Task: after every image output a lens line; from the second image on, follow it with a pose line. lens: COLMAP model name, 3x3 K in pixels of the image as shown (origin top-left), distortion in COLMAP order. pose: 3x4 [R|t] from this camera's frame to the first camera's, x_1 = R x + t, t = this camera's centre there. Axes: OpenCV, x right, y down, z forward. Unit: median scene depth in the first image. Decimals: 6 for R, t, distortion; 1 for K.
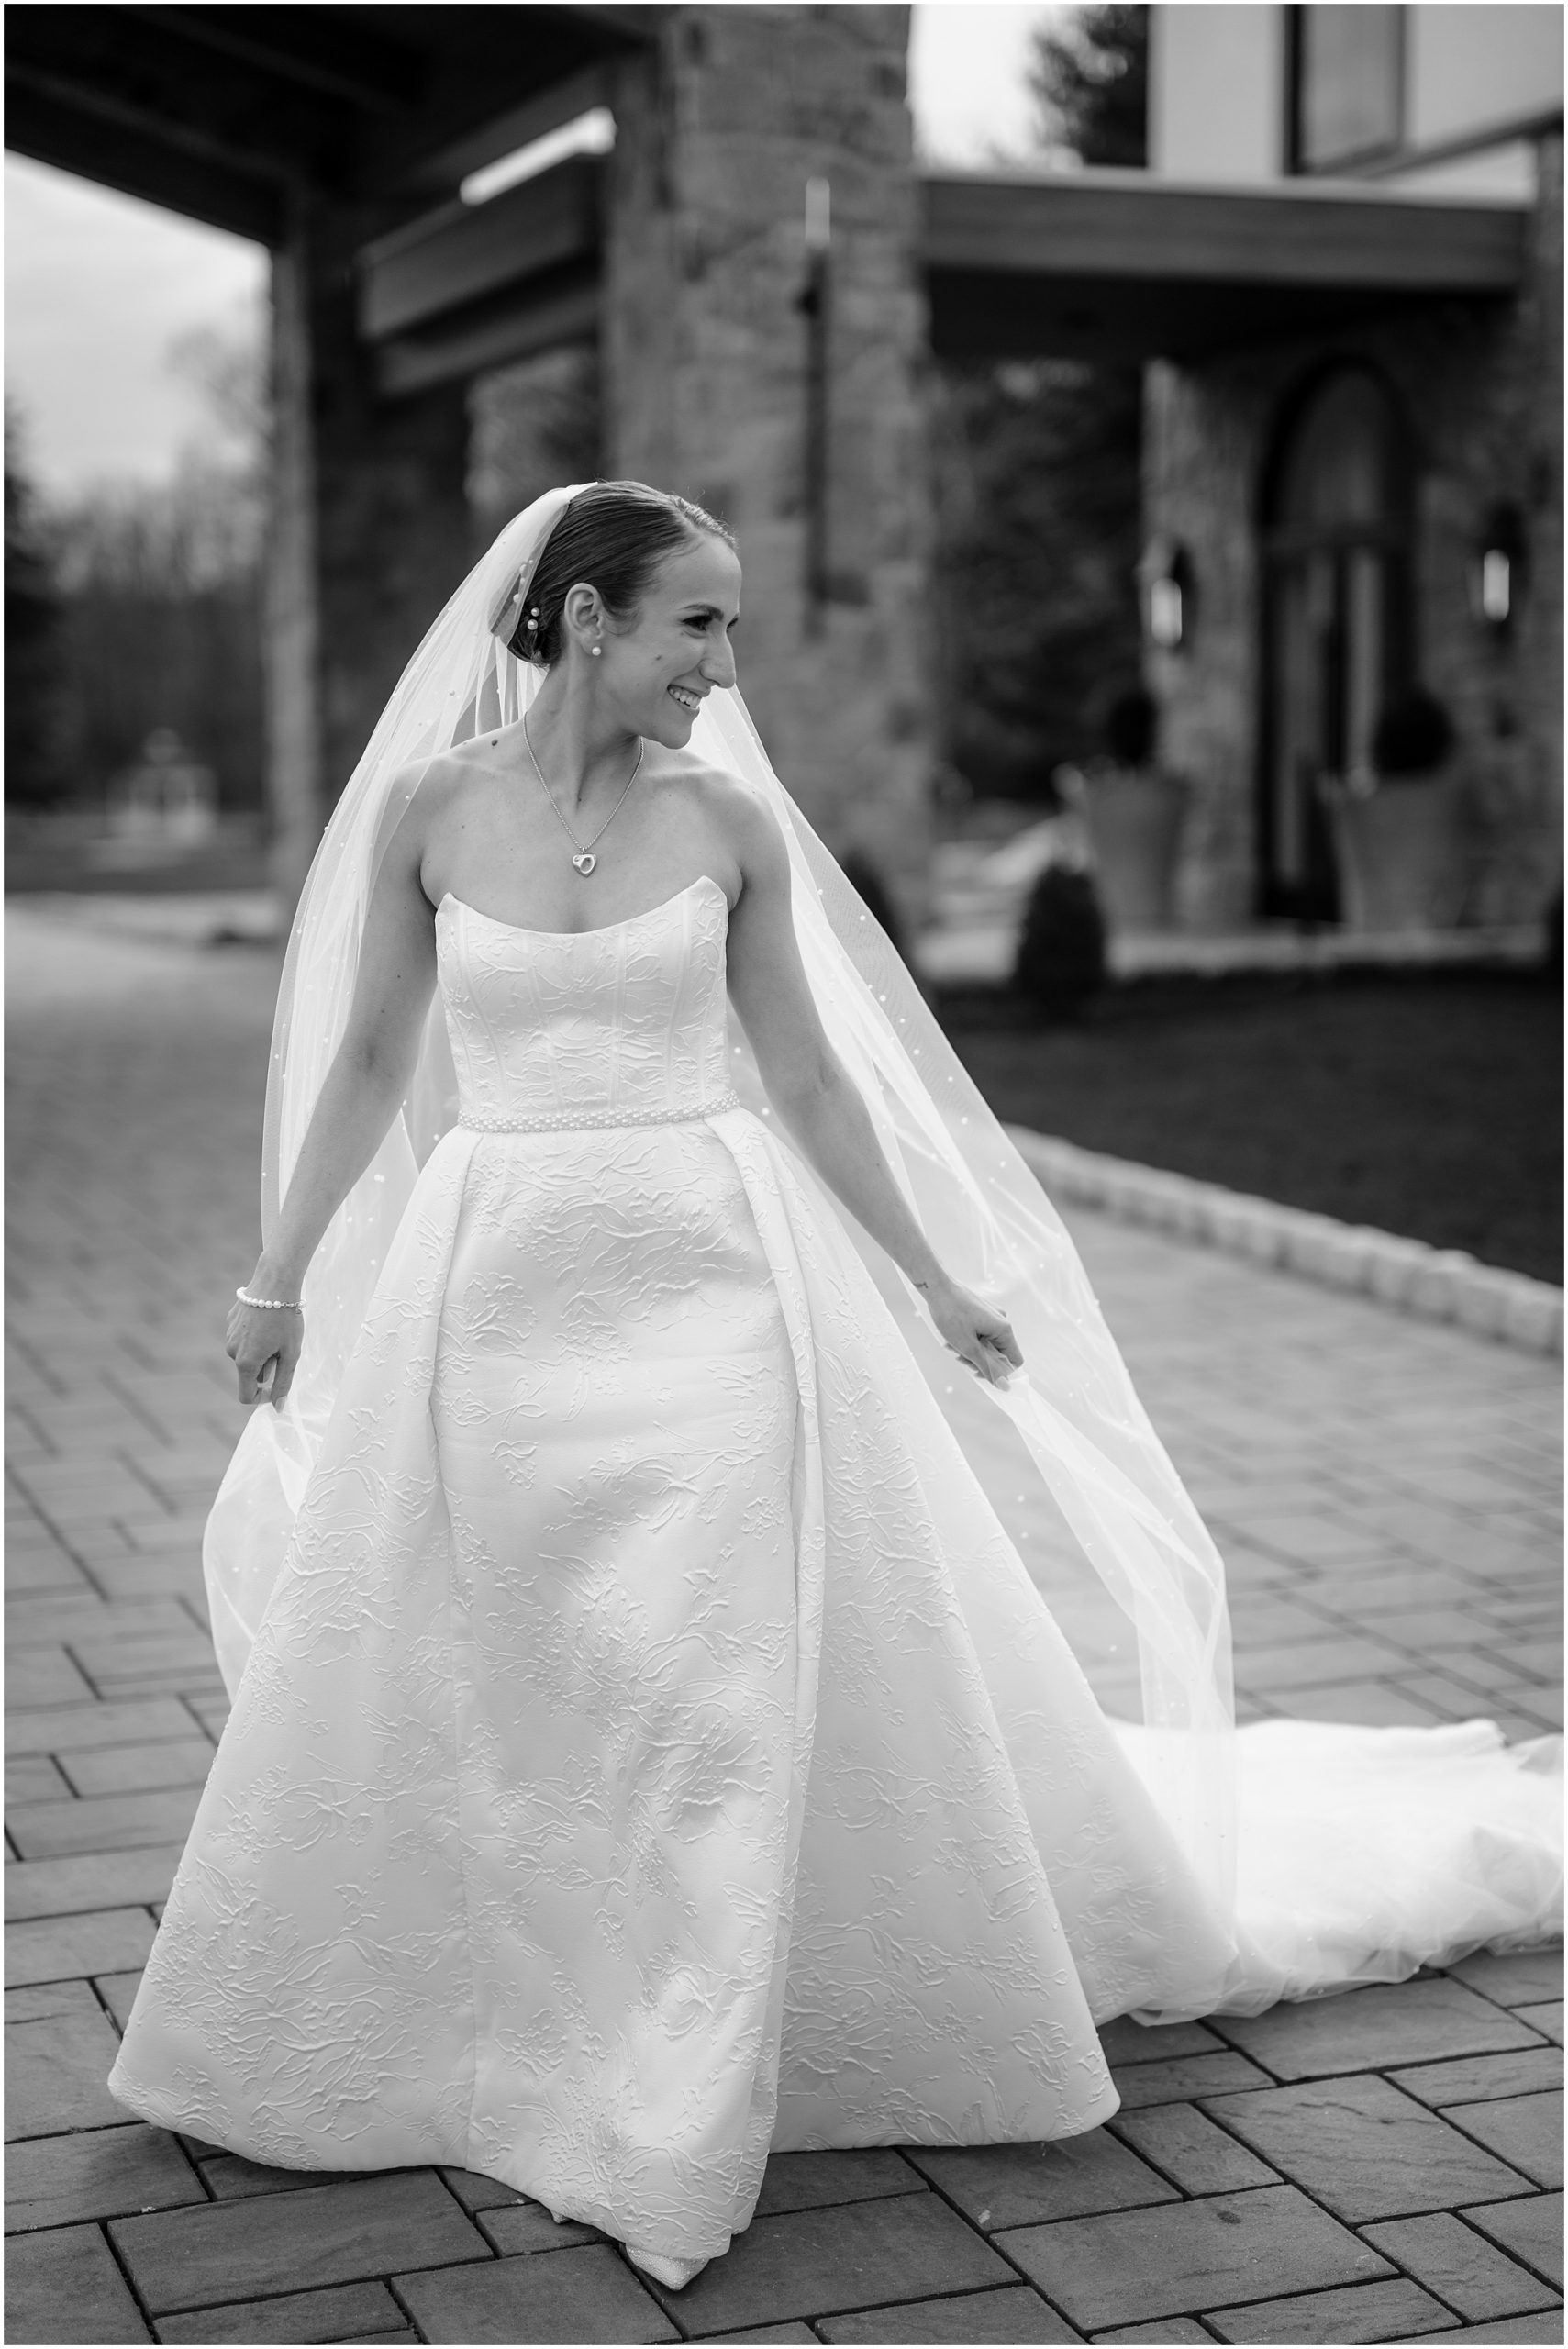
lens RADIAL K [[3495.1, 0, 784.0], [0, 3495.1, 1174.5], [0, 0, 1]] dist [-0.026746, 0.067052]
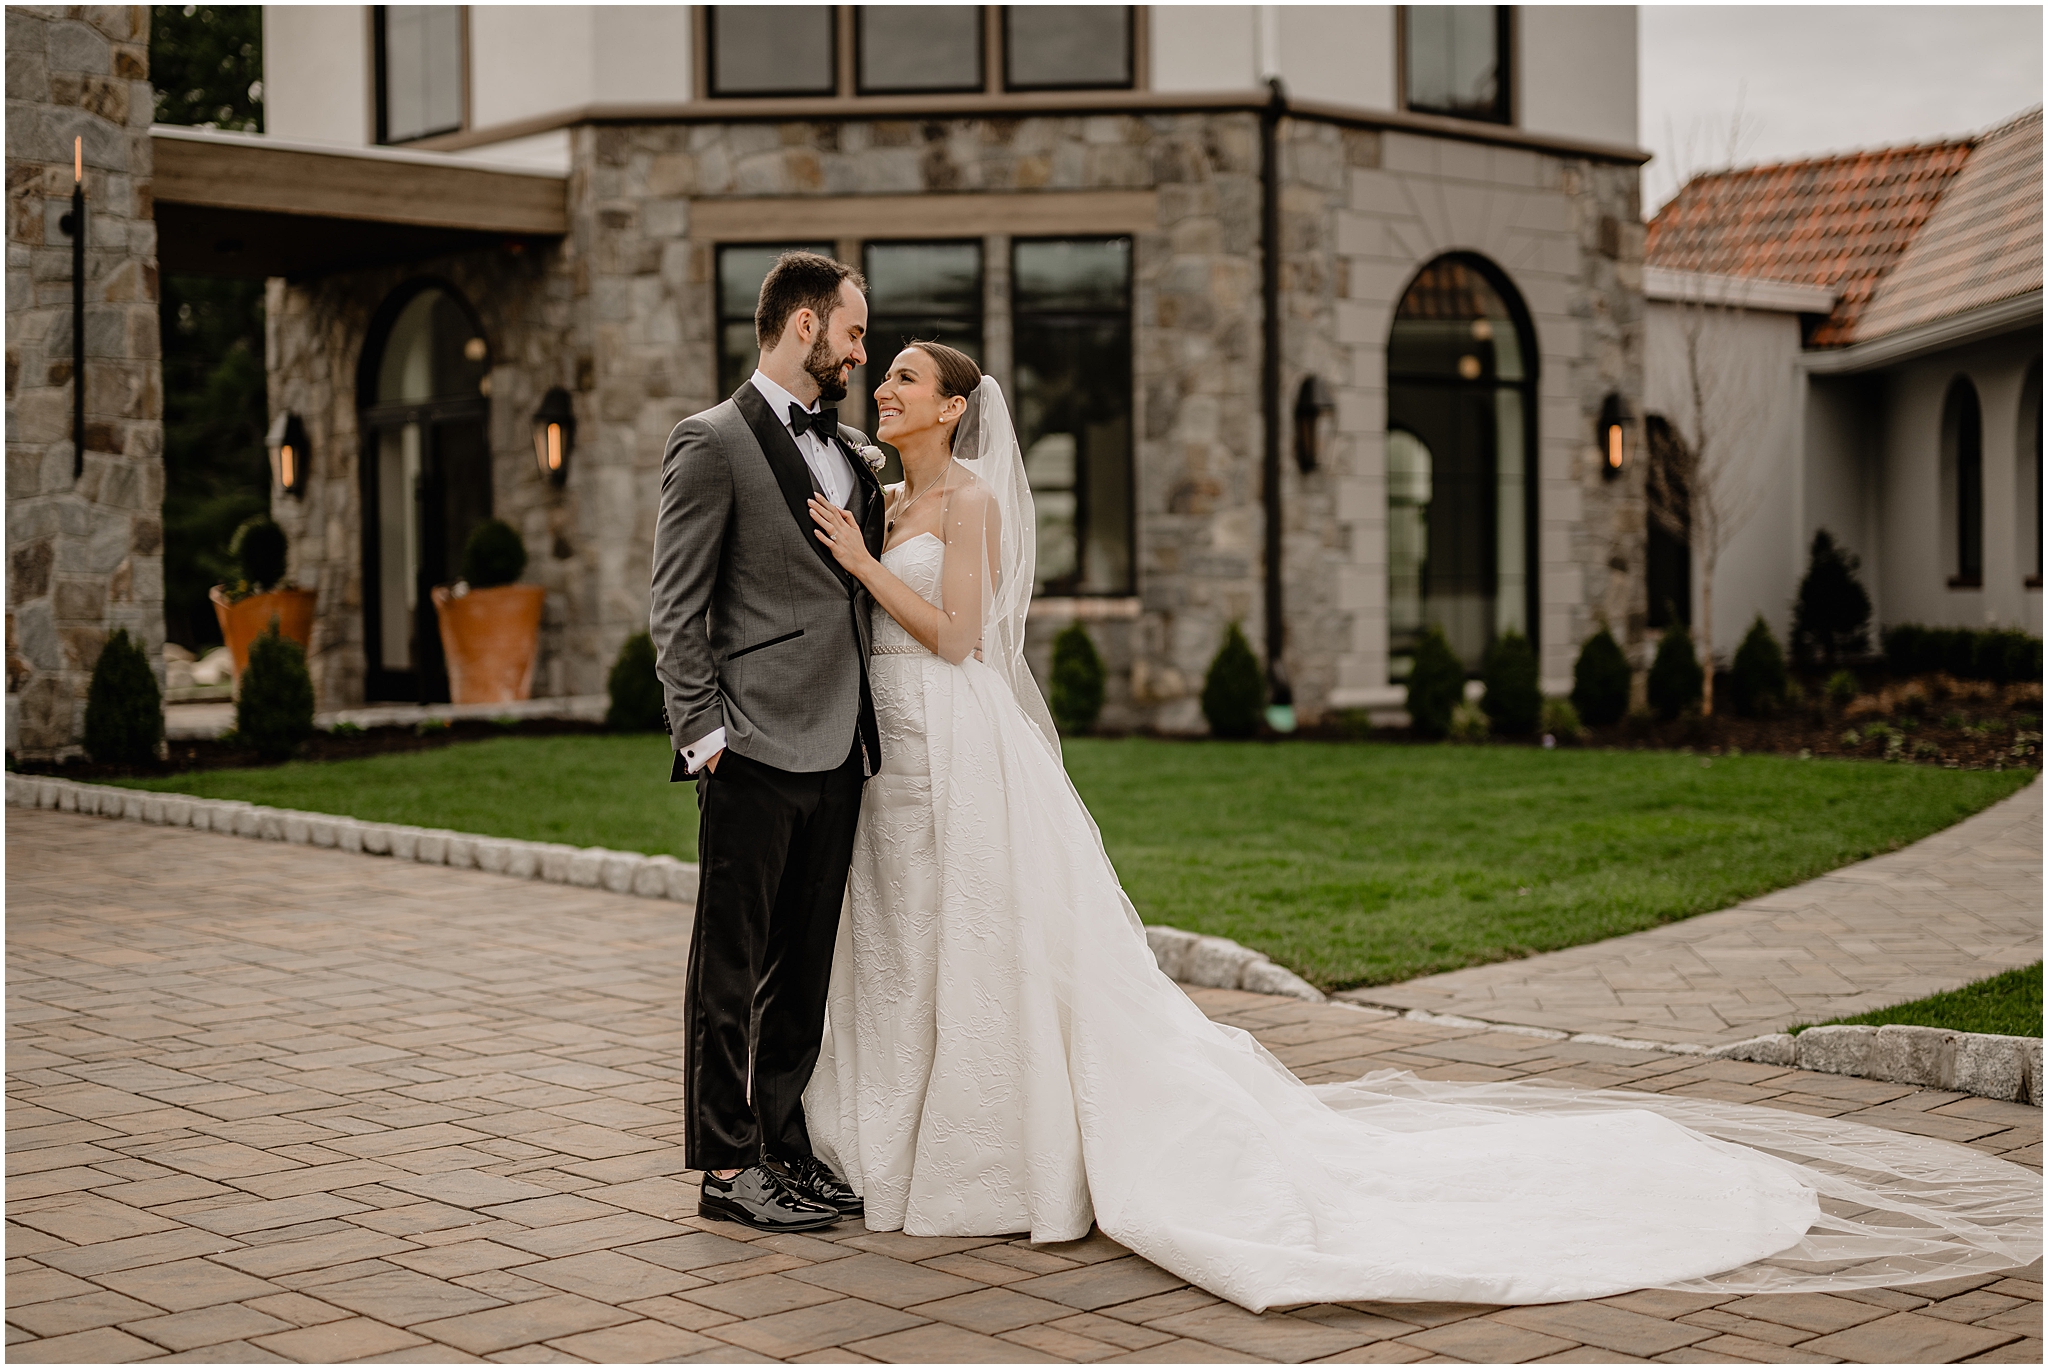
lens RADIAL K [[3047.4, 0, 1024.0], [0, 3047.4, 684.5], [0, 0, 1]] dist [-0.026746, 0.067052]
pose [[0.918645, -0.016477, 0.394741, -0.098824], [0.055367, 0.994639, -0.087333, 0.038471], [-0.391186, 0.102084, 0.914632, -0.154960]]
